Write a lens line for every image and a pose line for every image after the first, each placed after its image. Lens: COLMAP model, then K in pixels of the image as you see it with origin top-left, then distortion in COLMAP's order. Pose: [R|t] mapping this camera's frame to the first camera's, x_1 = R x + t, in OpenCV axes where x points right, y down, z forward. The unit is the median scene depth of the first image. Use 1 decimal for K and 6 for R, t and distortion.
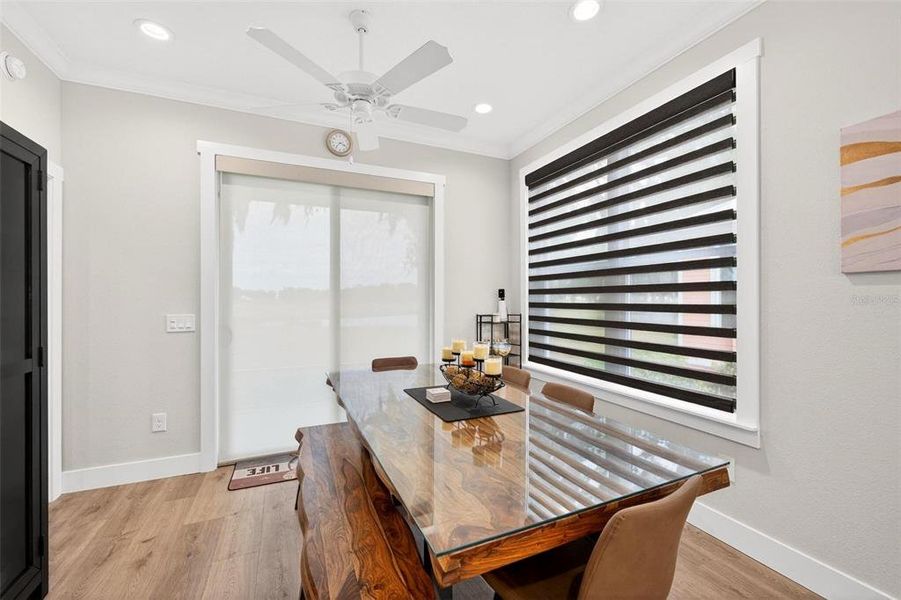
lens RADIAL K [[361.9, 0, 450.4], [0, 361.9, 296.6], [0, 0, 1]] dist [-0.001313, 0.000012]
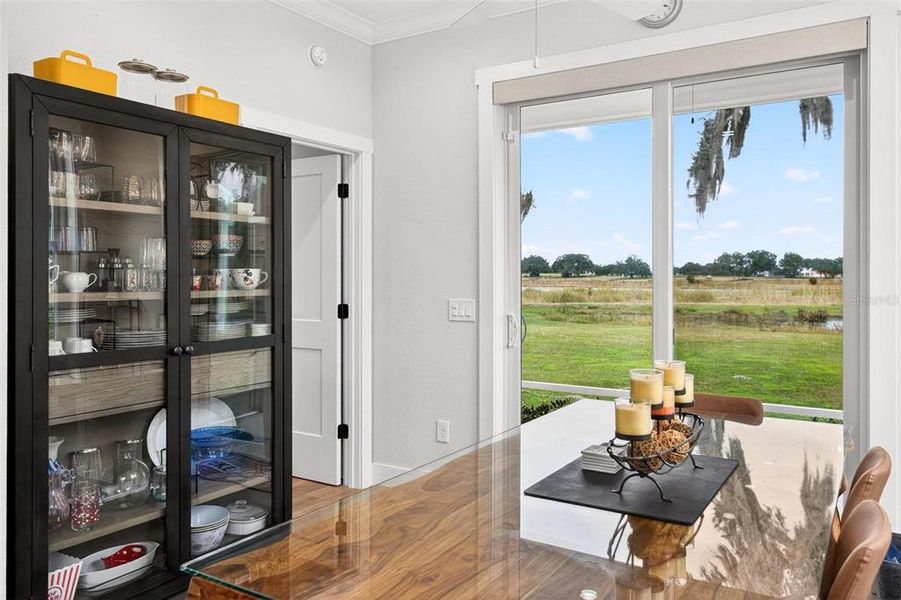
lens RADIAL K [[685.6, 0, 457.0], [0, 685.6, 281.6], [0, 0, 1]] dist [0.013855, -0.002845]
pose [[0.564121, 0.007134, -0.825661, 0.491524], [0.003523, 0.999933, 0.011047, -0.004740], [0.825685, -0.009140, 0.564058, 0.155820]]
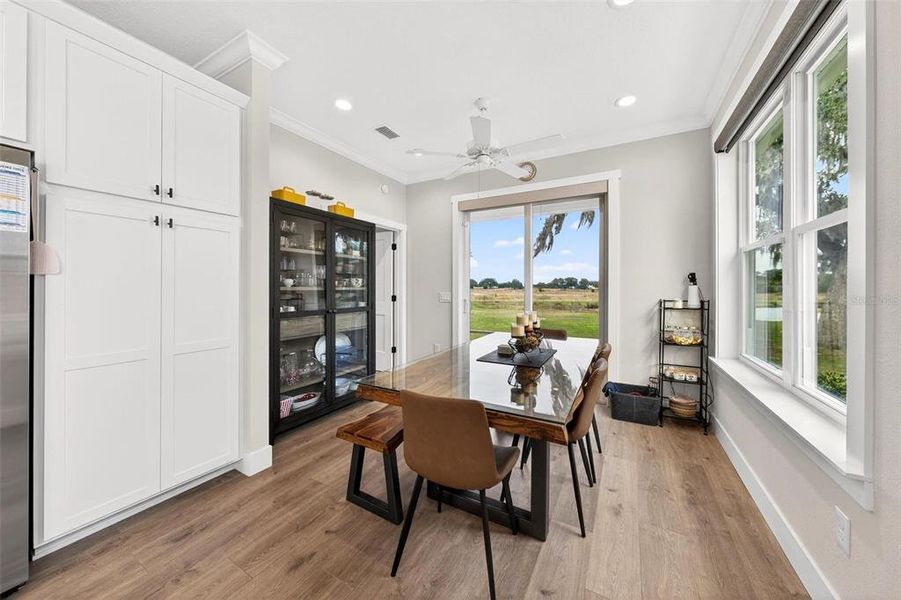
lens RADIAL K [[312.5, 0, 458.7], [0, 312.5, 288.5], [0, 0, 1]] dist [-0.004795, 0.000090]
pose [[0.622364, 0.002856, -0.782723, 0.568900], [0.002257, 0.999983, 0.005443, 0.018839], [0.782725, -0.005155, 0.622346, 0.058644]]
